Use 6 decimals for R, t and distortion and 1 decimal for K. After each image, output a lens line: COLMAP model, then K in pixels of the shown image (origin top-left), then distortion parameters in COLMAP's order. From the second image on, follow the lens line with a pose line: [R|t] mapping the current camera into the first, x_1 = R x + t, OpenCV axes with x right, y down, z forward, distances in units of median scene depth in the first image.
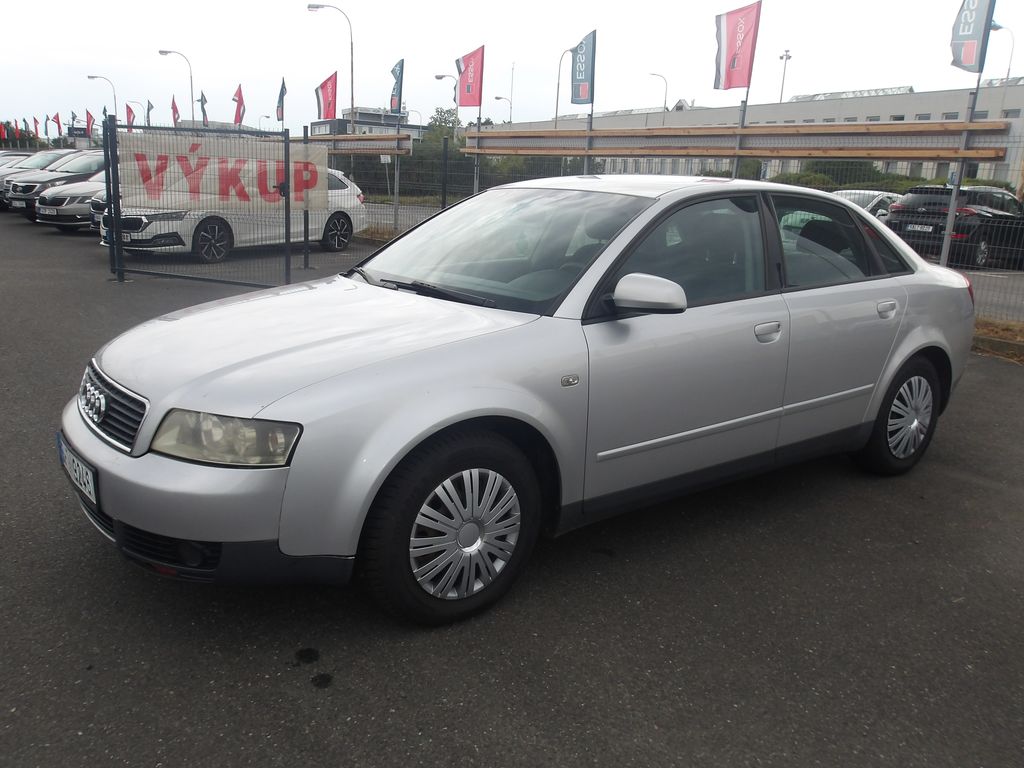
lens RADIAL K [[822.0, 0, 512.0], [0, 822.0, 384.0], [0, 0, 1]] dist [-0.032275, 0.001837]
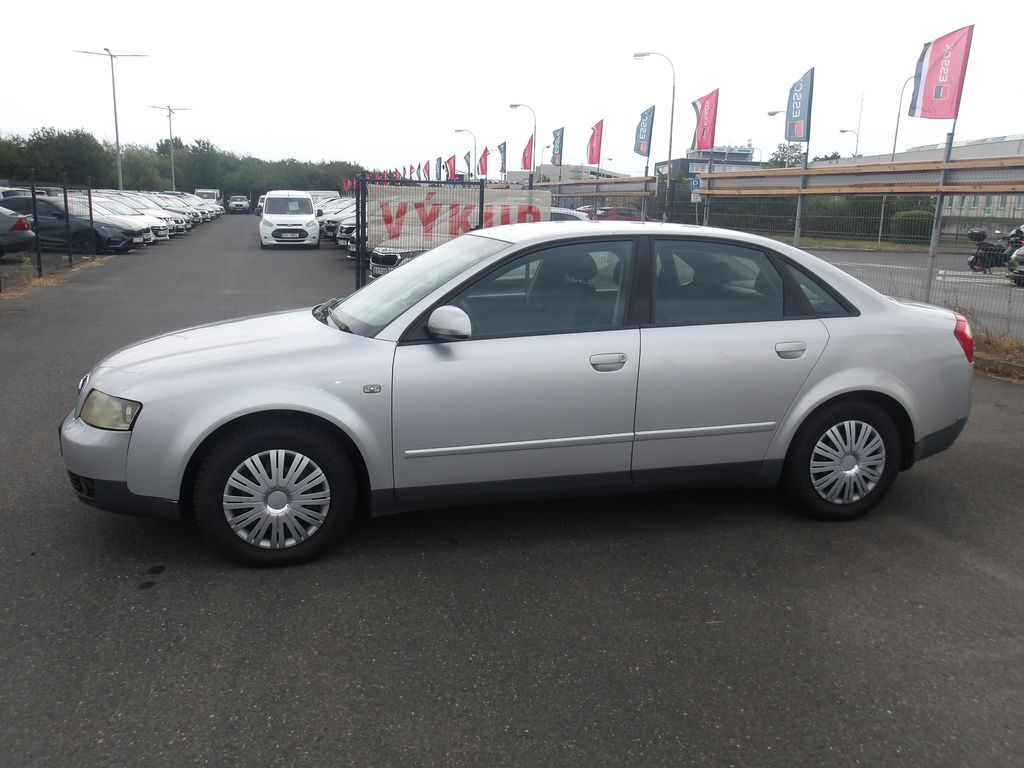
lens RADIAL K [[795.1, 0, 511.9], [0, 795.1, 404.5], [0, 0, 1]] dist [-0.022671, -0.005451]
pose [[0.930571, 0.068966, -0.359557, 0.573752], [-0.074181, 0.997245, -0.000708, 0.003249], [0.358518, 0.027332, 0.933123, -0.041233]]
